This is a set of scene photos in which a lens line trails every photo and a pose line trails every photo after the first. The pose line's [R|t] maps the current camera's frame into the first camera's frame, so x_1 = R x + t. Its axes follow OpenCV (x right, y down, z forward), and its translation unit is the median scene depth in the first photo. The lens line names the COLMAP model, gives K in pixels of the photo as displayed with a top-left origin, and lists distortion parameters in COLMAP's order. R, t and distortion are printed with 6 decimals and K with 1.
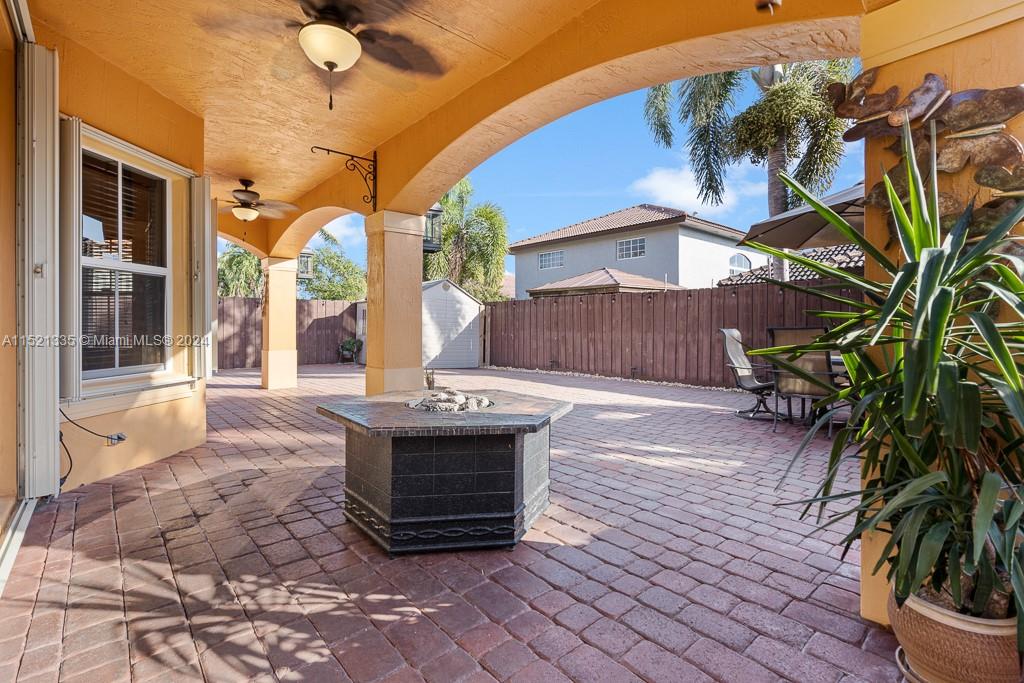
lens RADIAL K [[471.5, 0, 507.4], [0, 471.5, 322.1], [0, 0, 1]] dist [-0.002366, 0.000675]
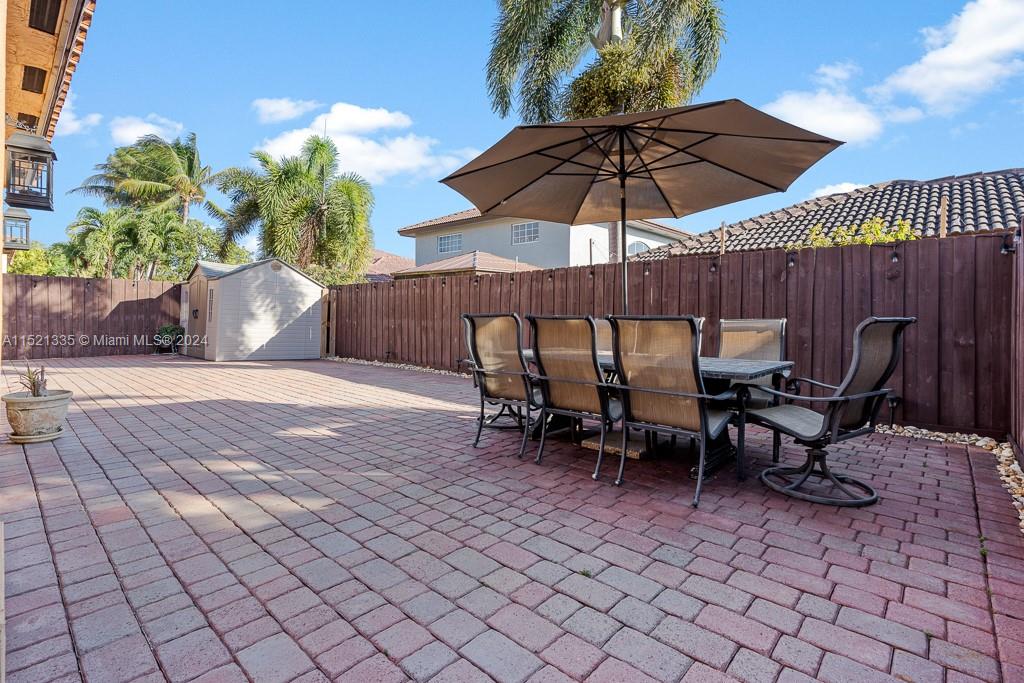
lens RADIAL K [[471.5, 0, 511.3], [0, 471.5, 317.6], [0, 0, 1]] dist [-0.002366, 0.000675]
pose [[0.994009, 0.008825, 0.108939, 0.211202], [-0.010654, 0.999812, 0.016219, 0.000946], [-0.108776, -0.017283, 0.993916, 0.080951]]
